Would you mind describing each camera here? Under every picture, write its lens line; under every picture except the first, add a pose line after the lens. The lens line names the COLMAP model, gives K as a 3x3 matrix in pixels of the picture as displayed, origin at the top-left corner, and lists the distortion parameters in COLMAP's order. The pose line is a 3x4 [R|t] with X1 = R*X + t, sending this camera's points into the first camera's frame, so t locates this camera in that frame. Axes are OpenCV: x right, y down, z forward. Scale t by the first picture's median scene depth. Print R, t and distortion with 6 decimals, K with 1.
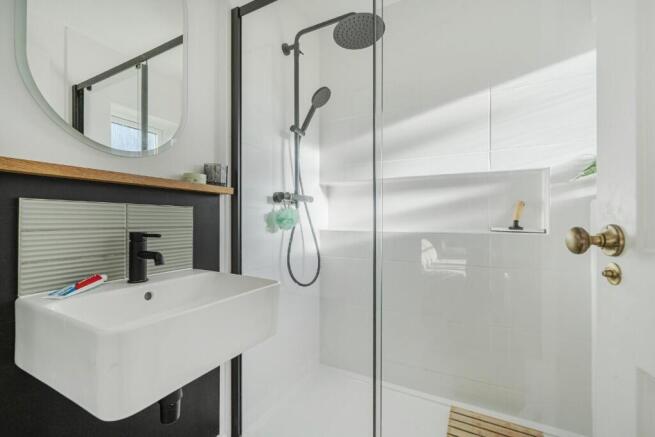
lens RADIAL K [[282.8, 0, 329.8], [0, 282.8, 221.2], [0, 0, 1]] dist [0.001673, 0.000184]
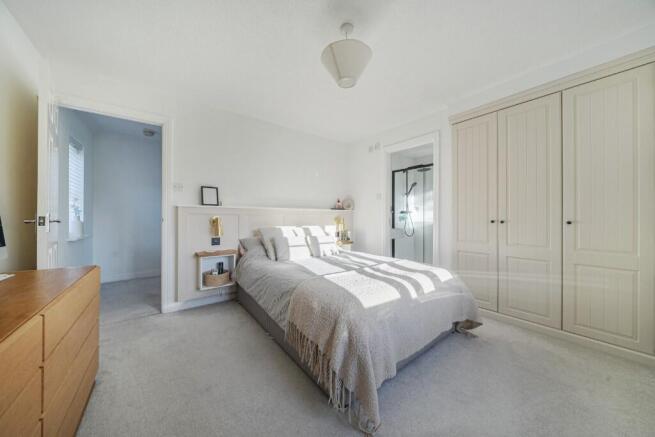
lens RADIAL K [[225.0, 0, 331.0], [0, 225.0, 216.8], [0, 0, 1]] dist [-0.001393, -0.000134]
pose [[0.917674, 0.003424, -0.397319, 0.134618], [-0.003992, 0.999992, -0.000602, -0.015312], [0.397314, 0.002138, 0.917680, -2.023000]]
